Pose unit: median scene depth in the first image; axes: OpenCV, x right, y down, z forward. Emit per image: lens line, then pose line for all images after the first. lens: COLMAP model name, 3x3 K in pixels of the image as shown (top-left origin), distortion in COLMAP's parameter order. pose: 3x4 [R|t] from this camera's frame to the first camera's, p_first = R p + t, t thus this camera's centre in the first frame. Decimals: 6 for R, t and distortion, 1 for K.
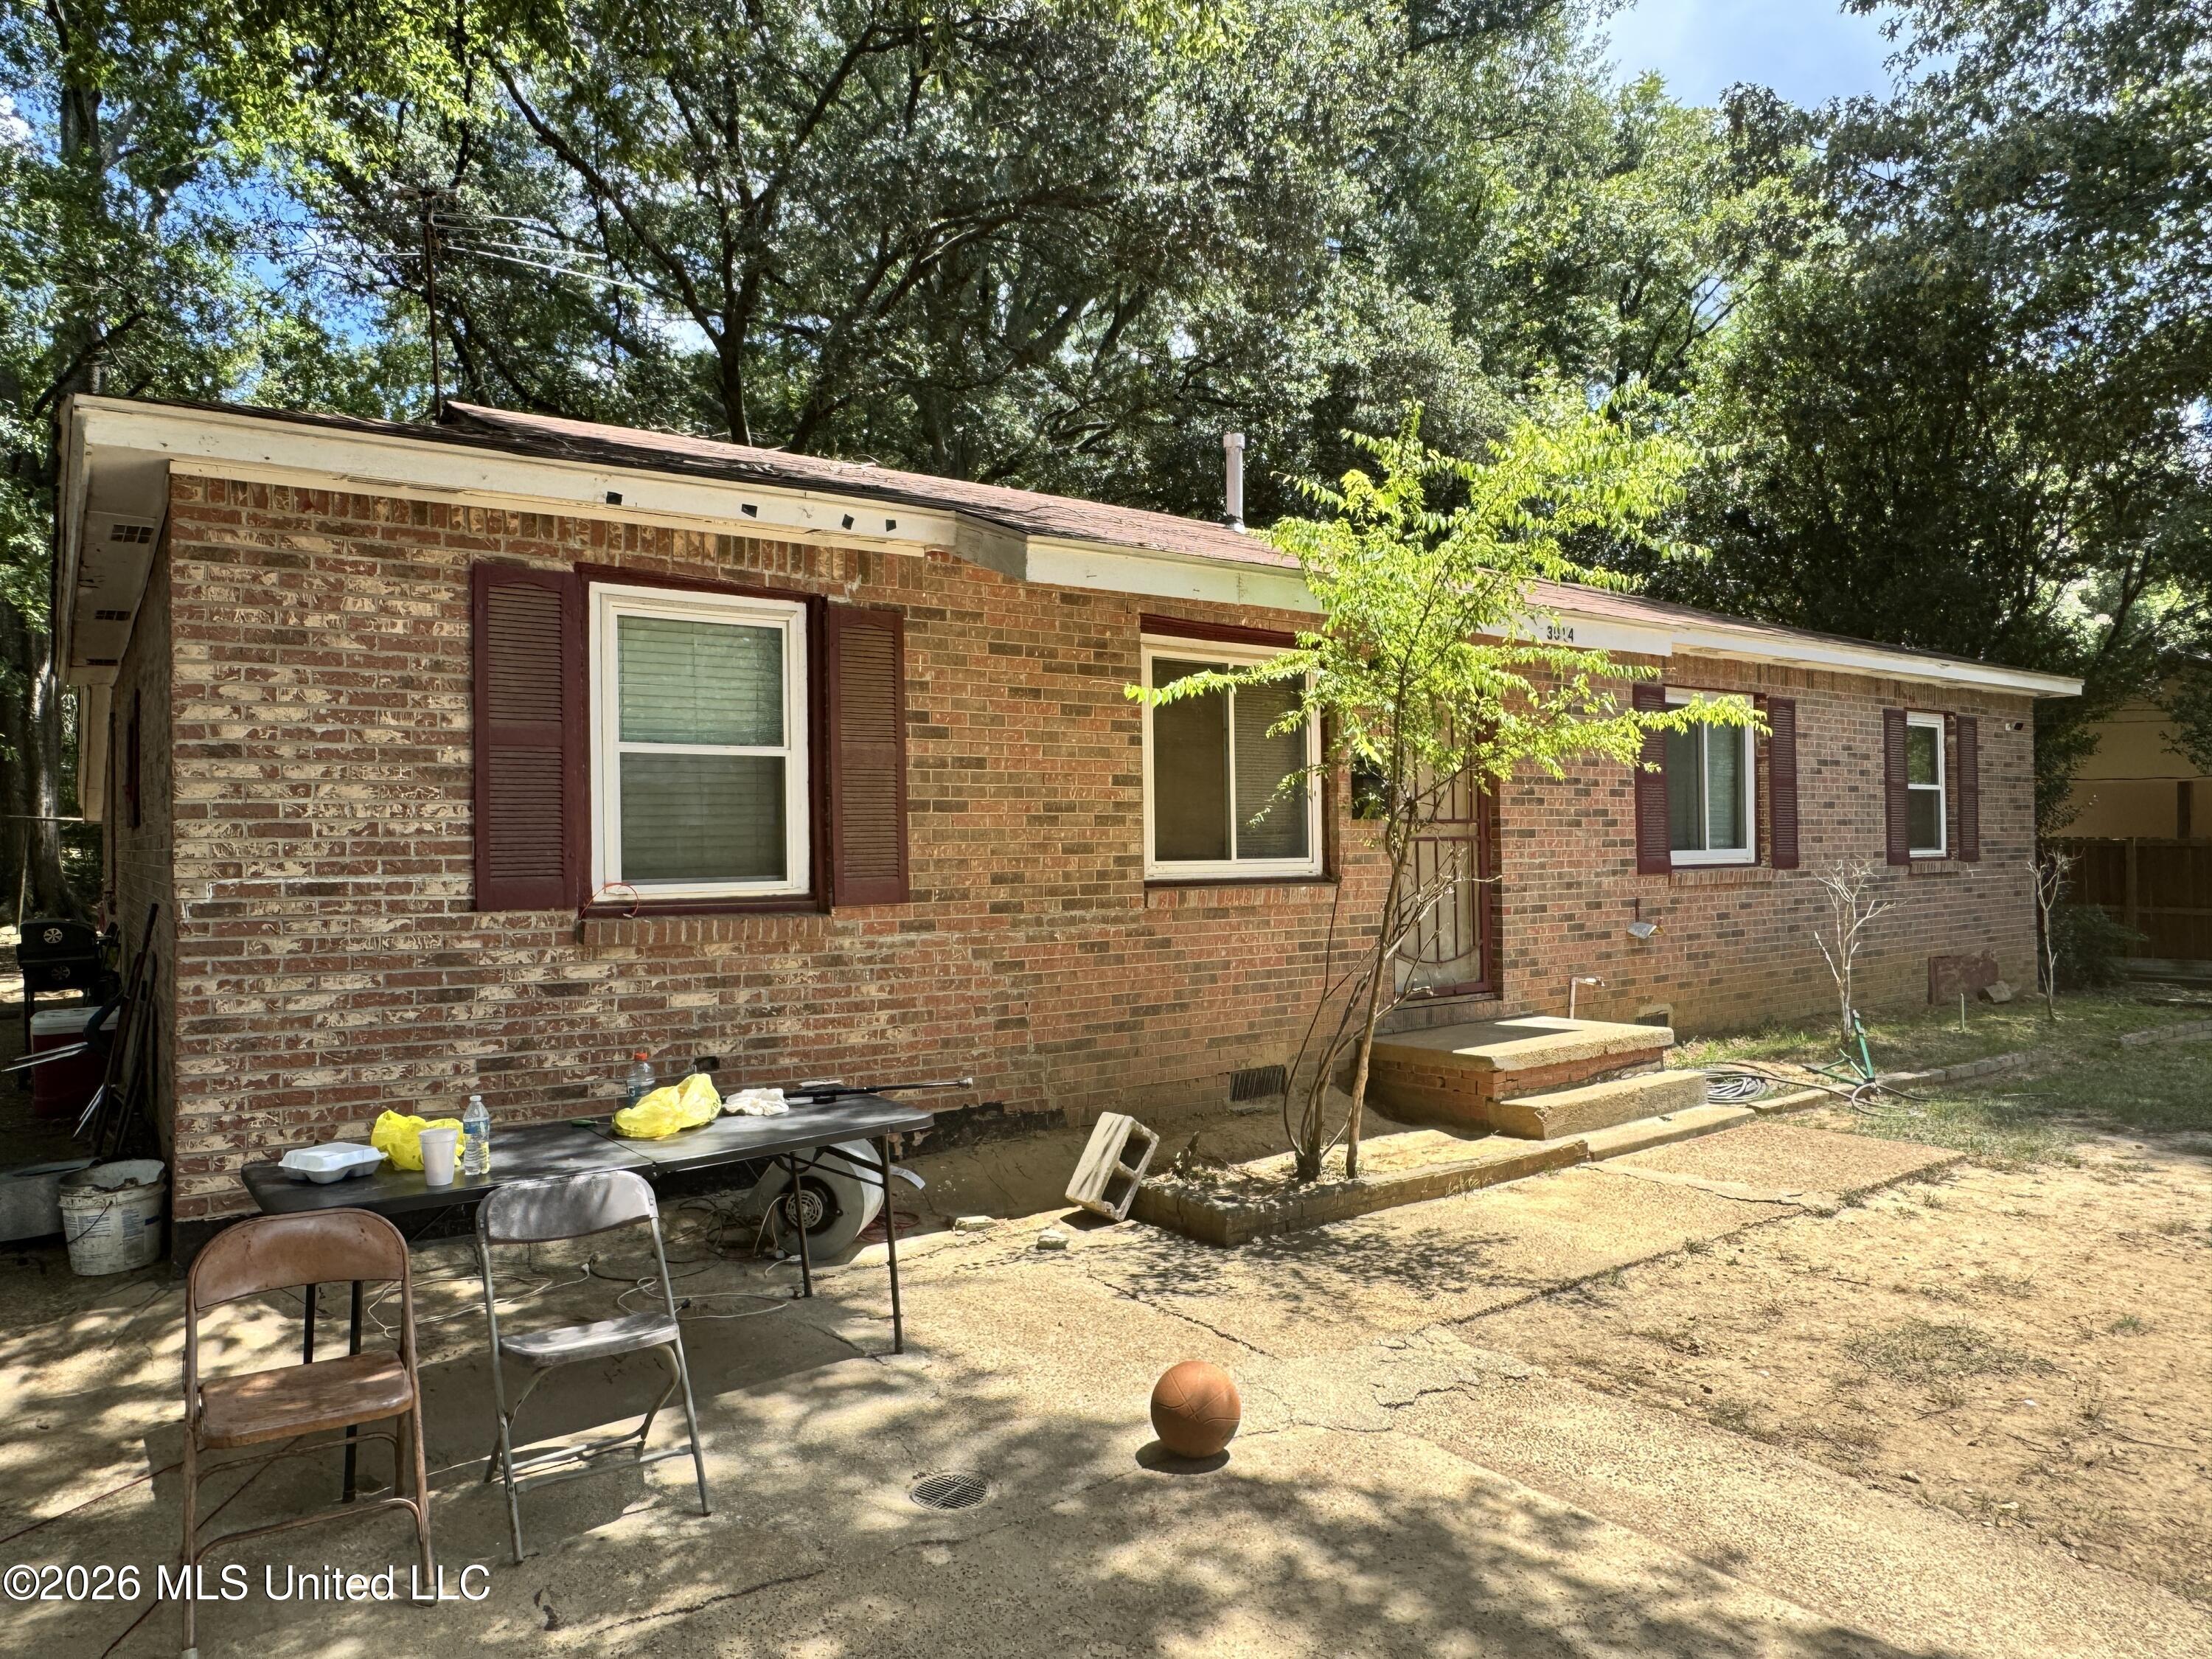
lens RADIAL K [[1408.9, 0, 1105.9], [0, 1408.9, 827.6], [0, 0, 1]] dist [0.000751, 0.000083]
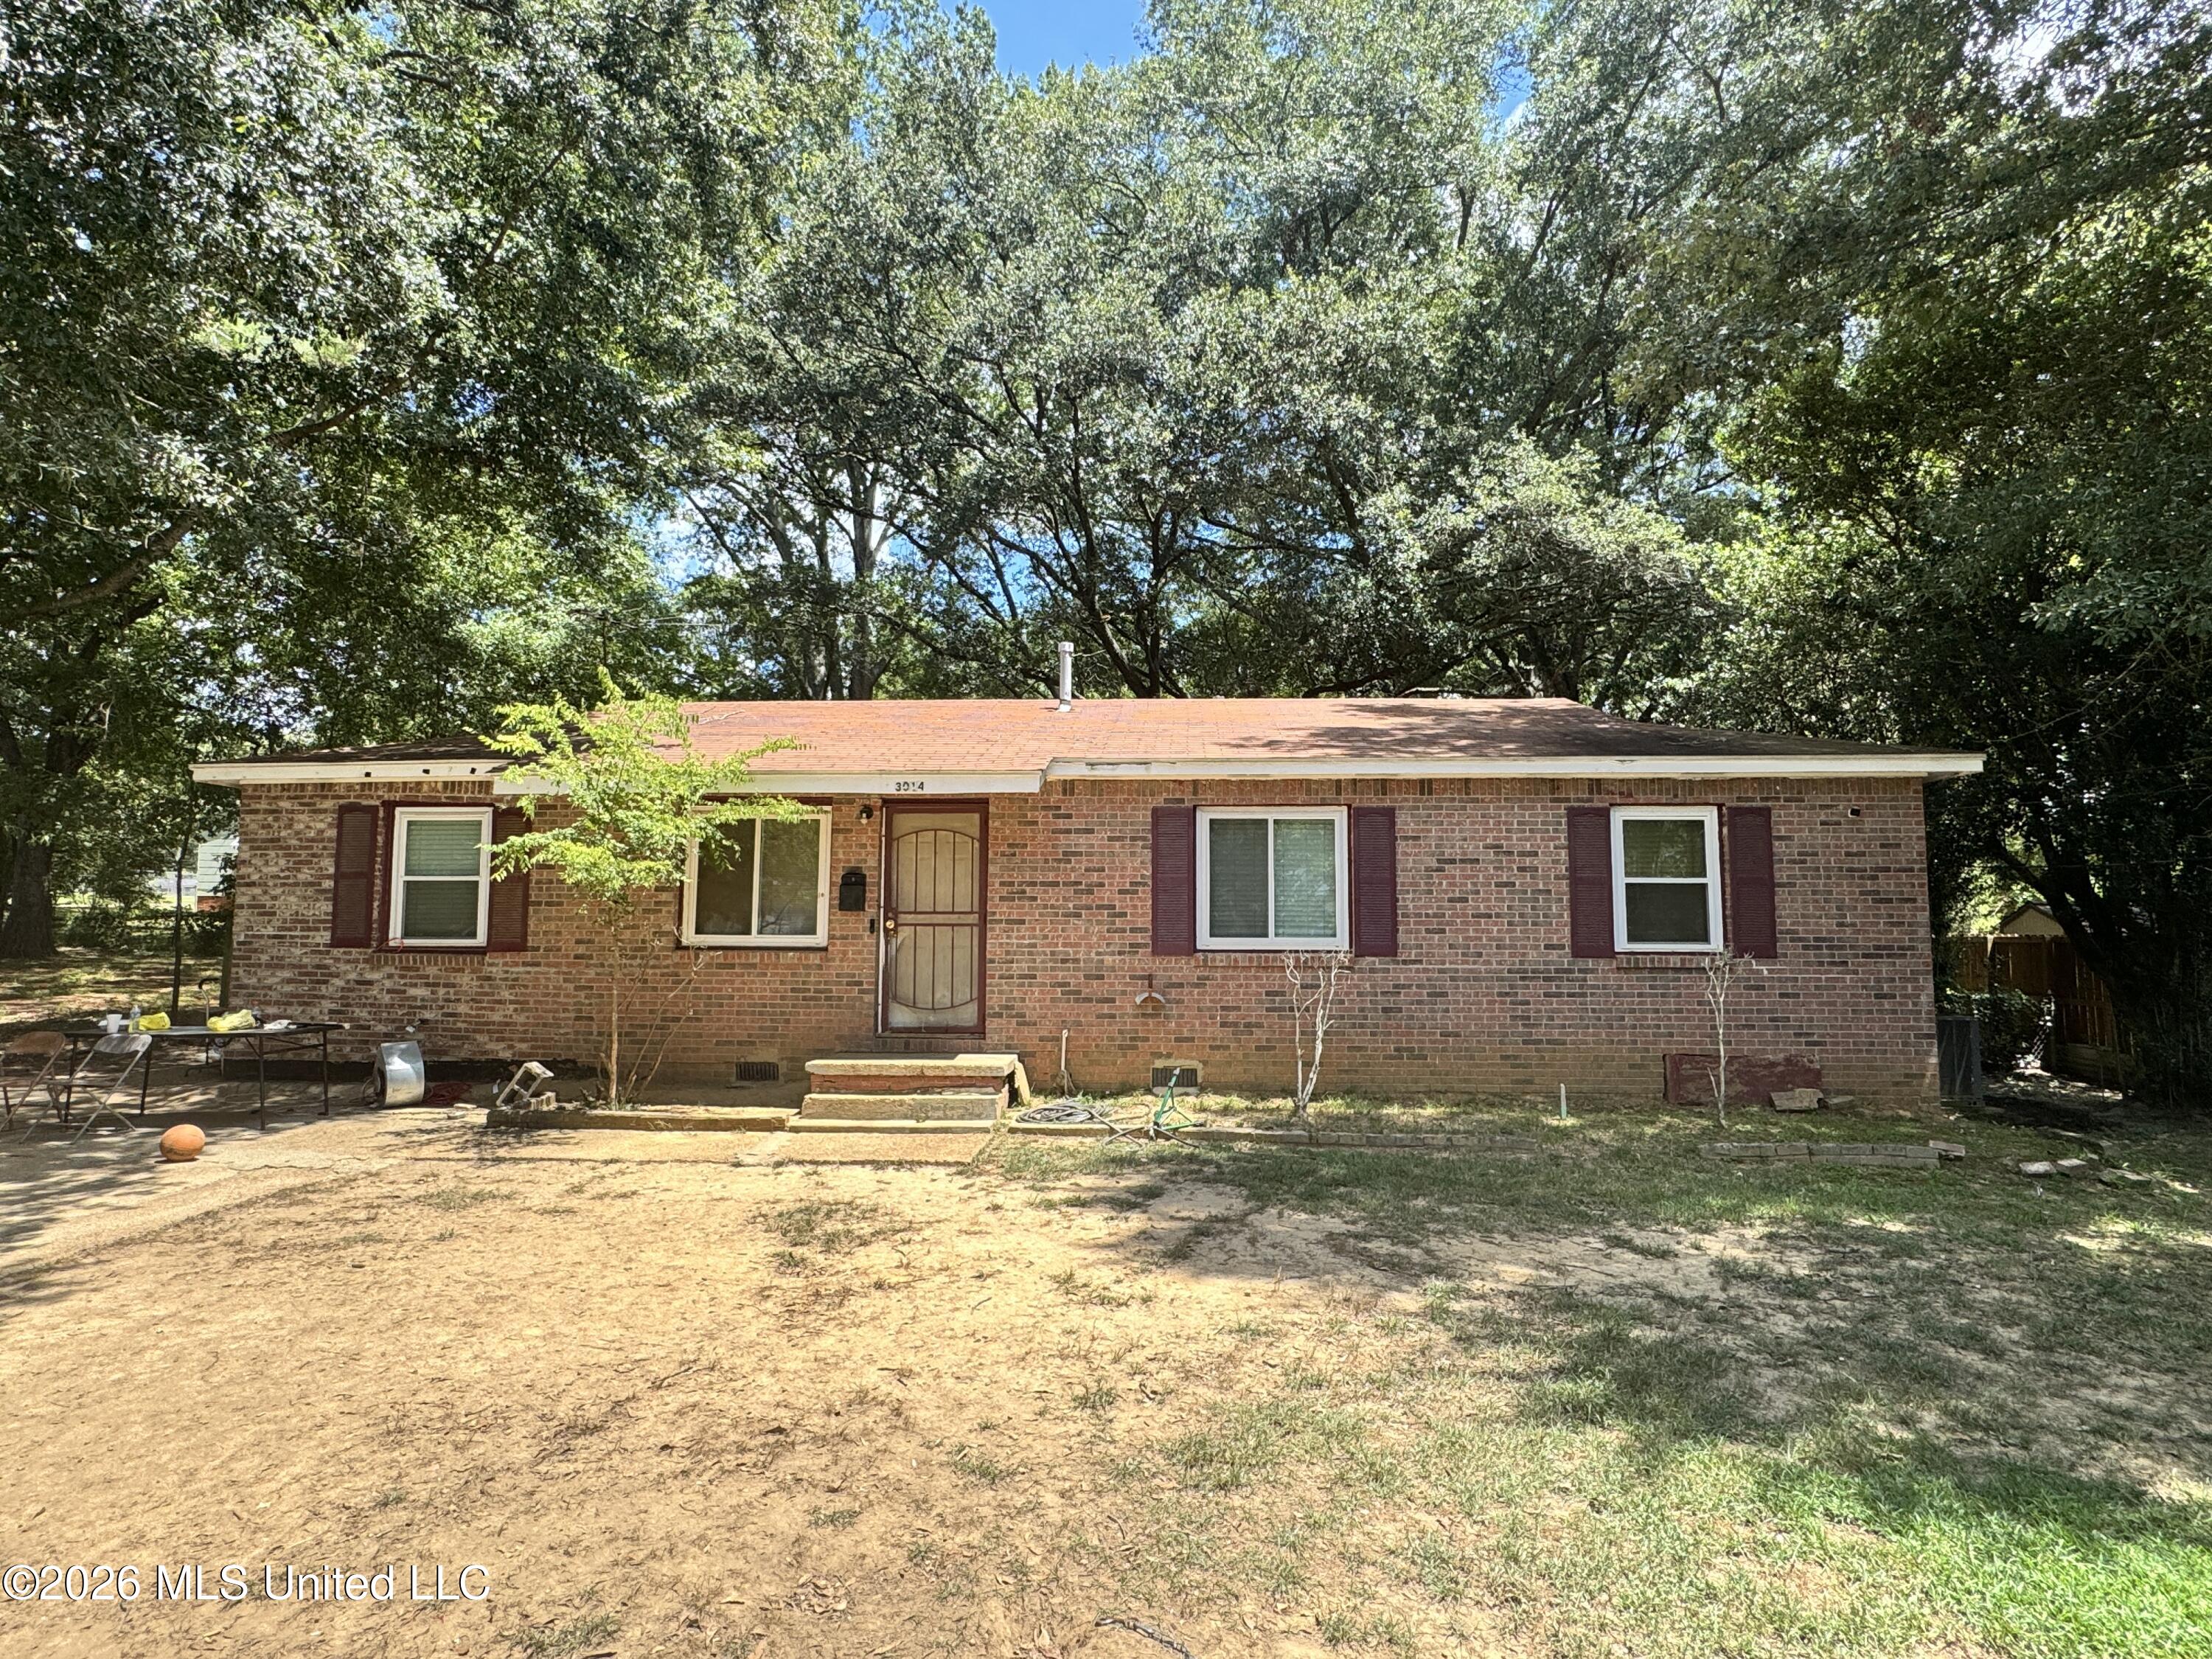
lens RADIAL K [[1161.9, 0, 1105.3], [0, 1161.9, 826.9], [0, 0, 1]] dist [-0.000835, -0.000035]
pose [[0.782602, -0.039534, -0.621266, 1.584510], [-0.006038, 0.997452, -0.071078, -0.012275], [0.622493, 0.059377, 0.780370, 0.216967]]
